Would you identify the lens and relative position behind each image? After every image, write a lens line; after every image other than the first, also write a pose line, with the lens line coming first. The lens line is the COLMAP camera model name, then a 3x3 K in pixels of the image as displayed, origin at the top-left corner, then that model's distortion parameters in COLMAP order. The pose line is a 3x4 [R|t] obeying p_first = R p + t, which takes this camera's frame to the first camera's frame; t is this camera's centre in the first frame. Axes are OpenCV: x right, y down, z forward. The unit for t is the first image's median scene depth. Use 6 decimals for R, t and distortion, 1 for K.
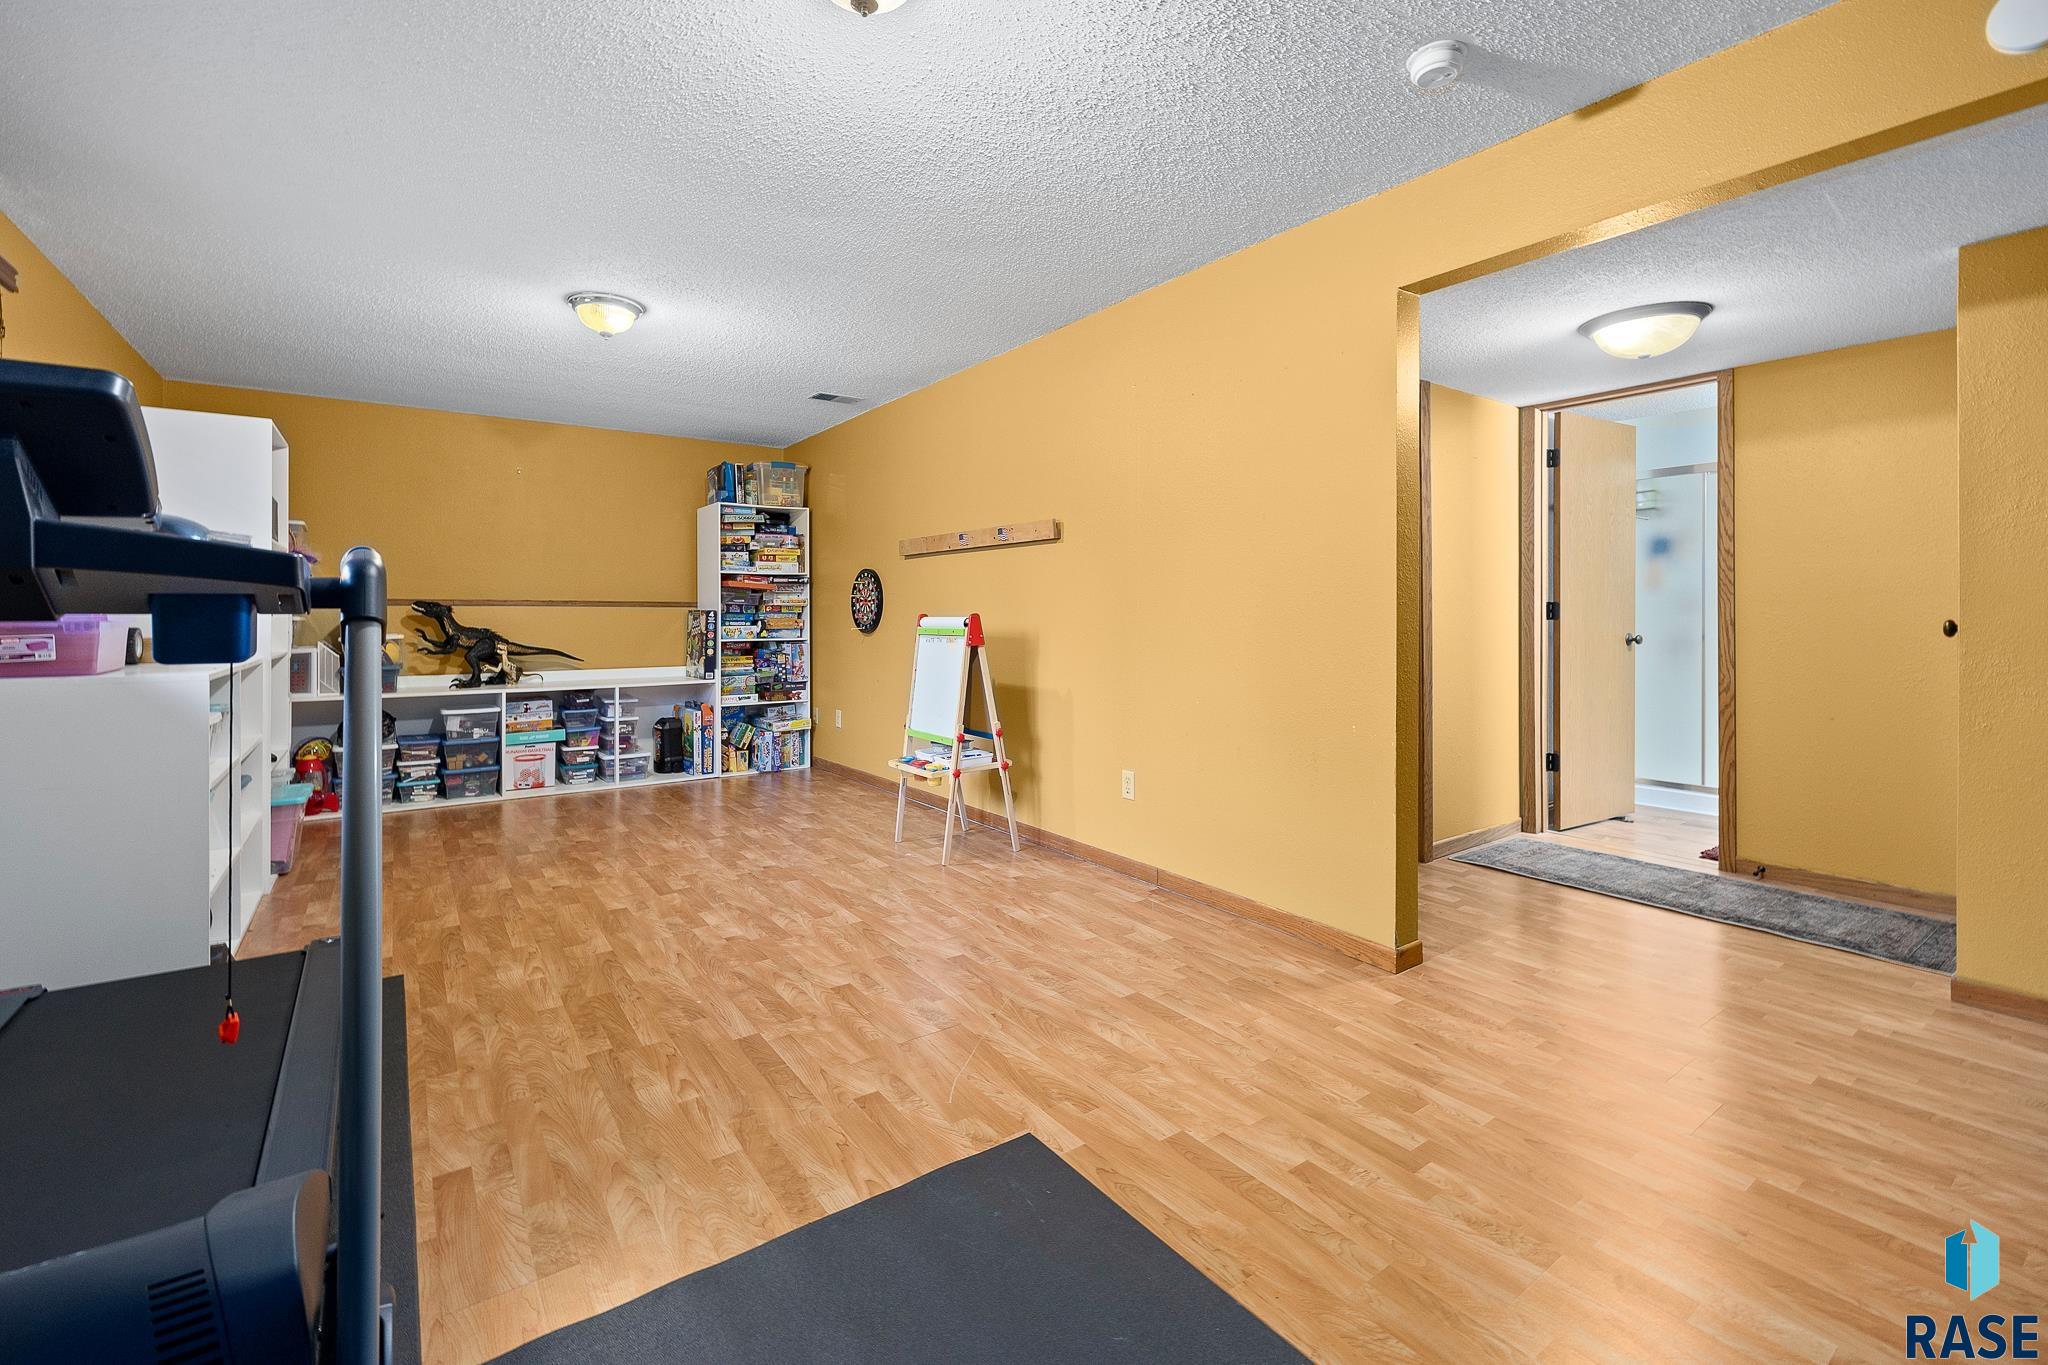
lens RADIAL K [[879.3, 0, 1005.8], [0, 879.3, 612.9], [0, 0, 1]] dist [-0.000518, -0.000358]
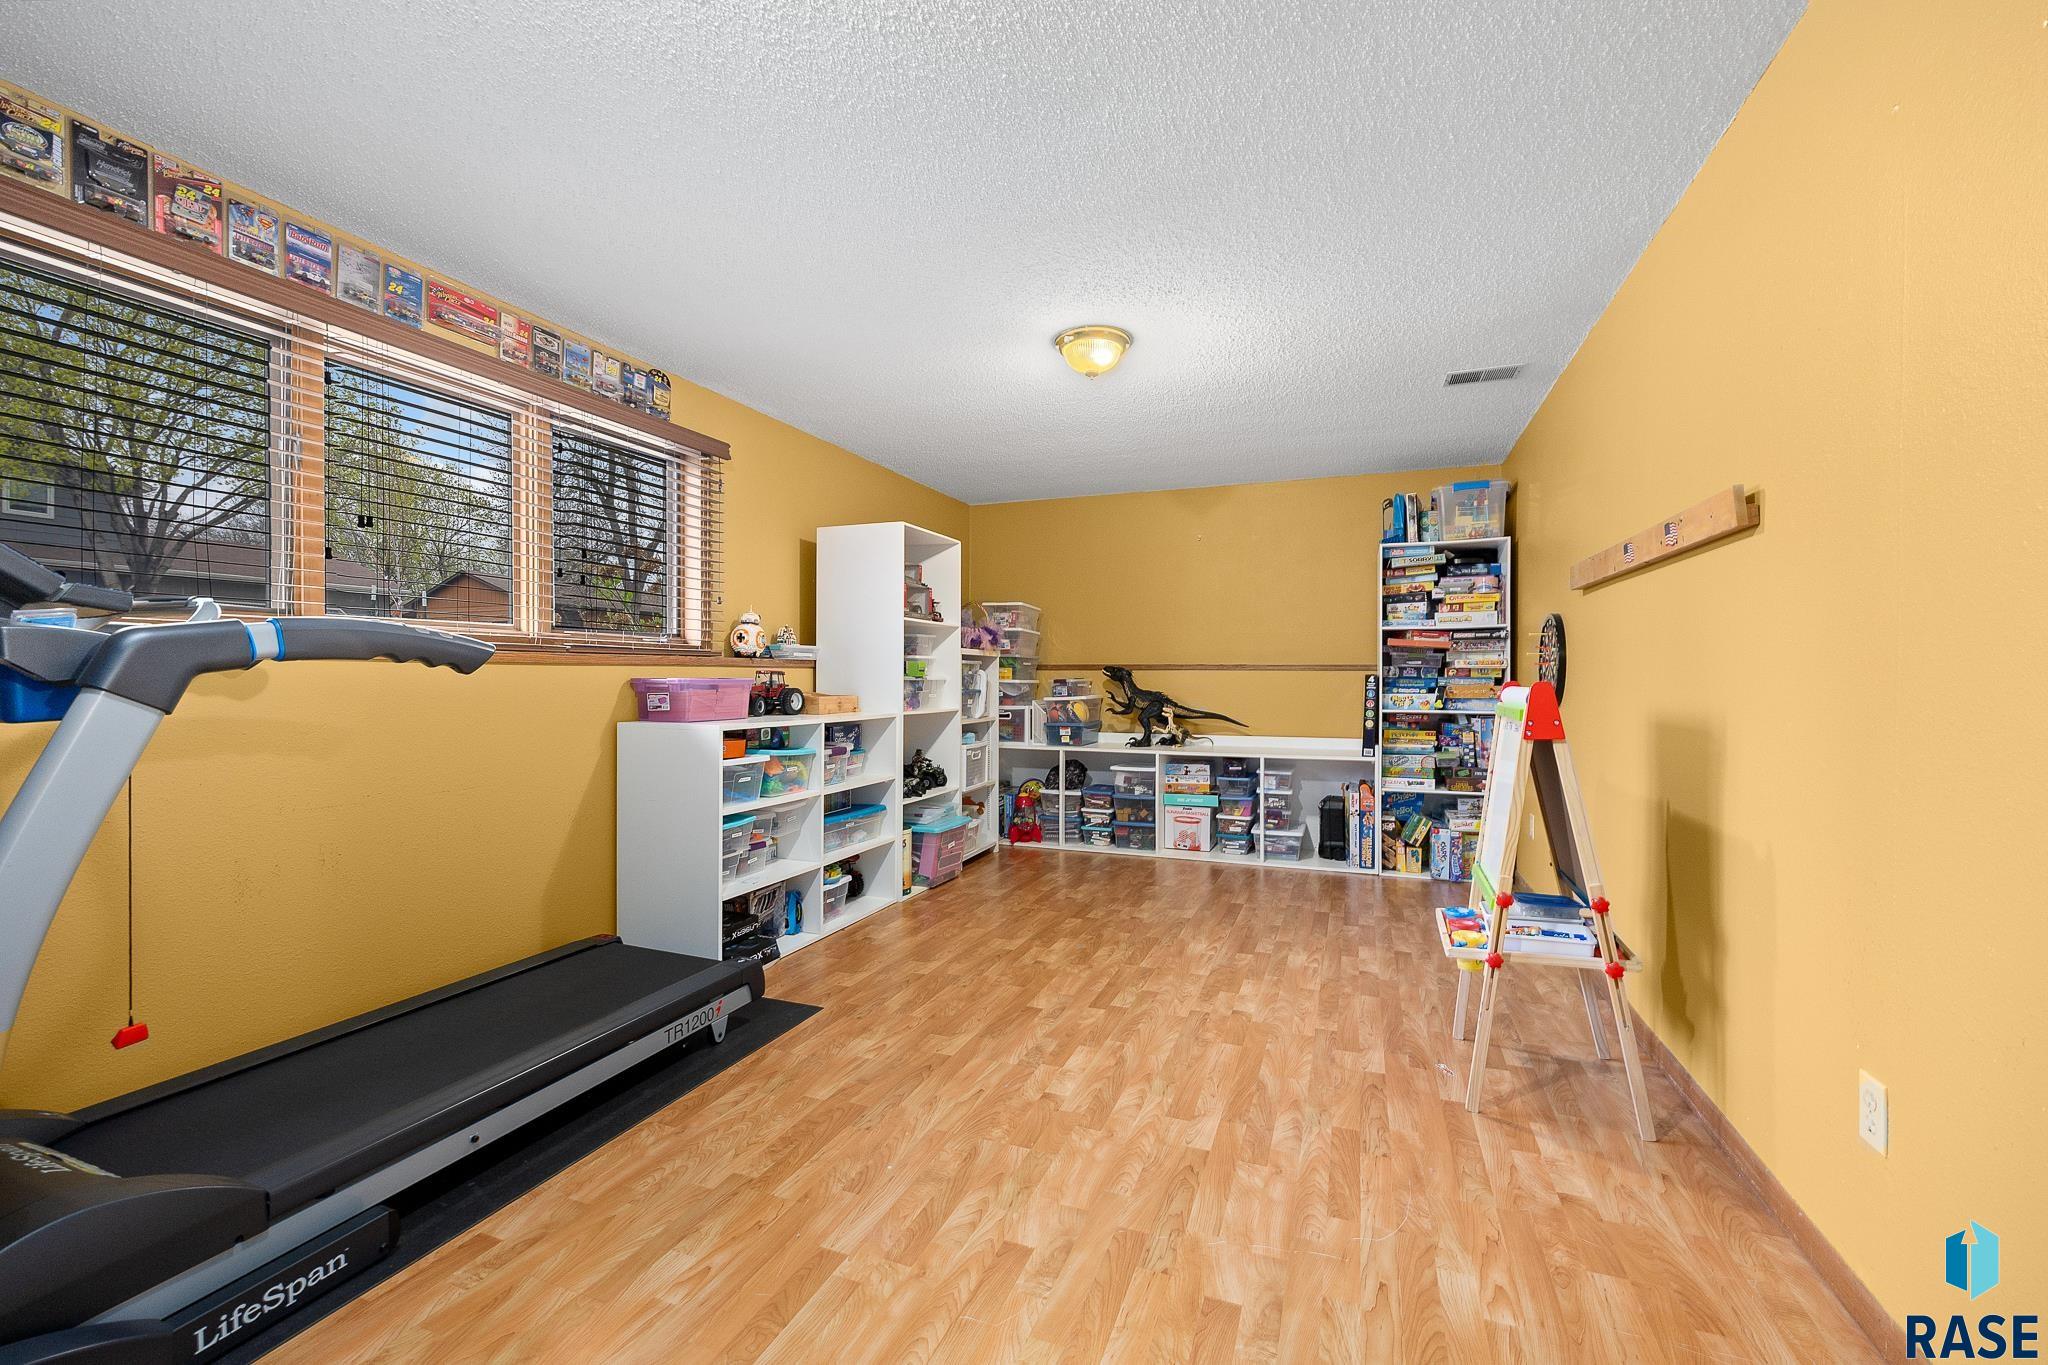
lens RADIAL K [[837.2, 0, 1024.0], [0, 837.2, 682.5], [0, 0, 1]] dist [-0.004059, -0.000079]
pose [[0.555744, 0.008237, -0.831312, 0.157284], [-0.000657, 0.999955, 0.009469, -0.002991], [0.831353, -0.004716, 0.555725, 0.307510]]
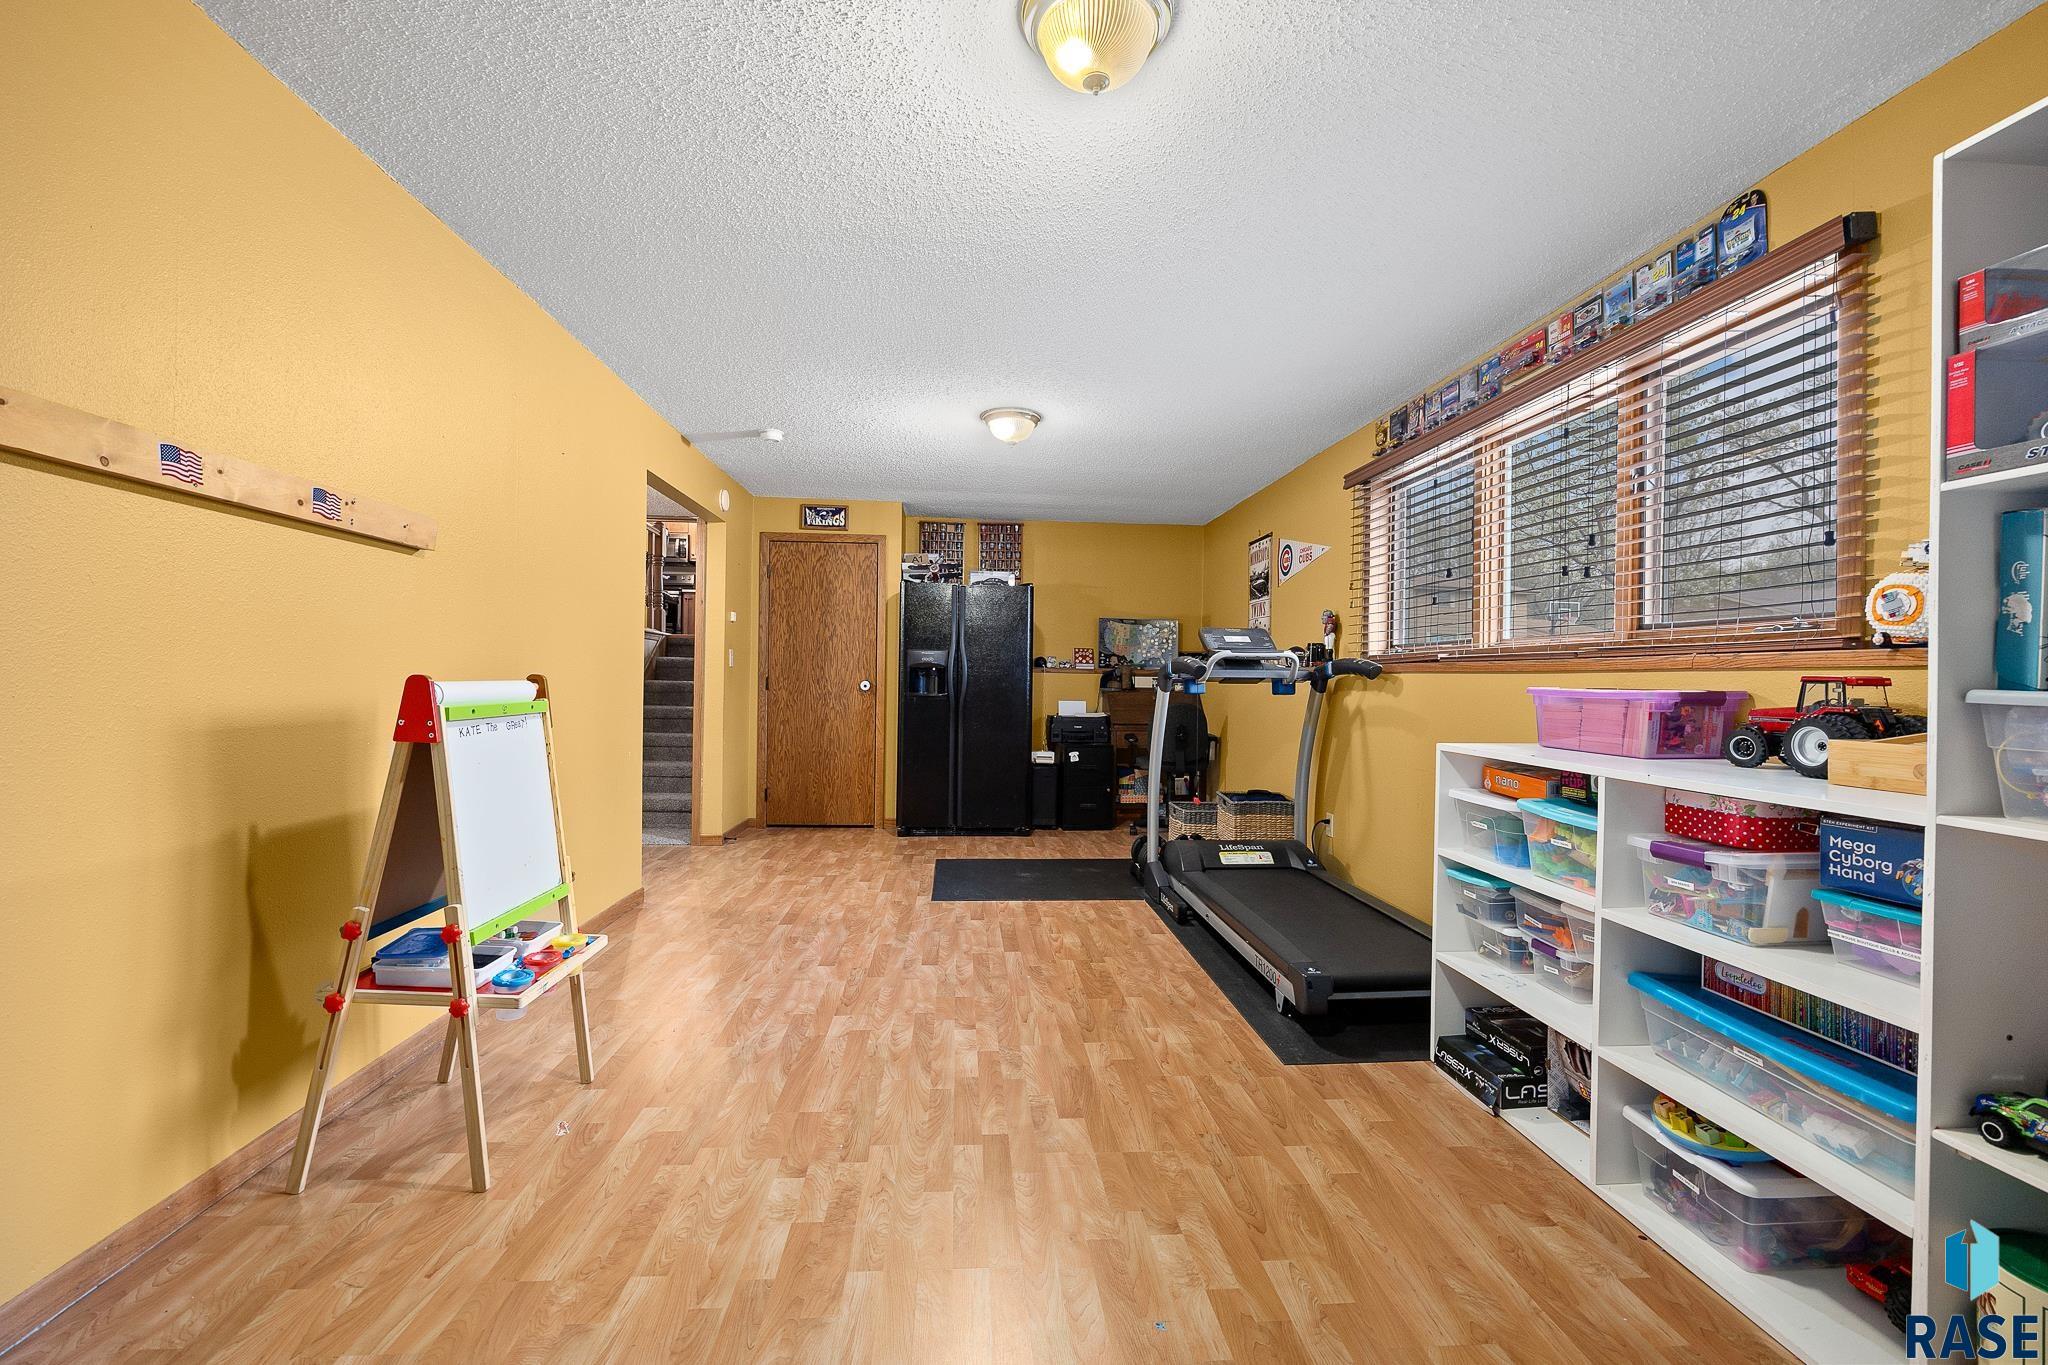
lens RADIAL K [[833.9, 0, 1025.2], [0, 833.9, 672.0], [0, 0, 1]] dist [-0.002440, 0.000240]
pose [[-0.865467, -0.007039, 0.500916, -0.436120], [-0.013172, 0.999875, -0.008709, -0.000961], [-0.500792, -0.014135, -0.865452, 0.943001]]
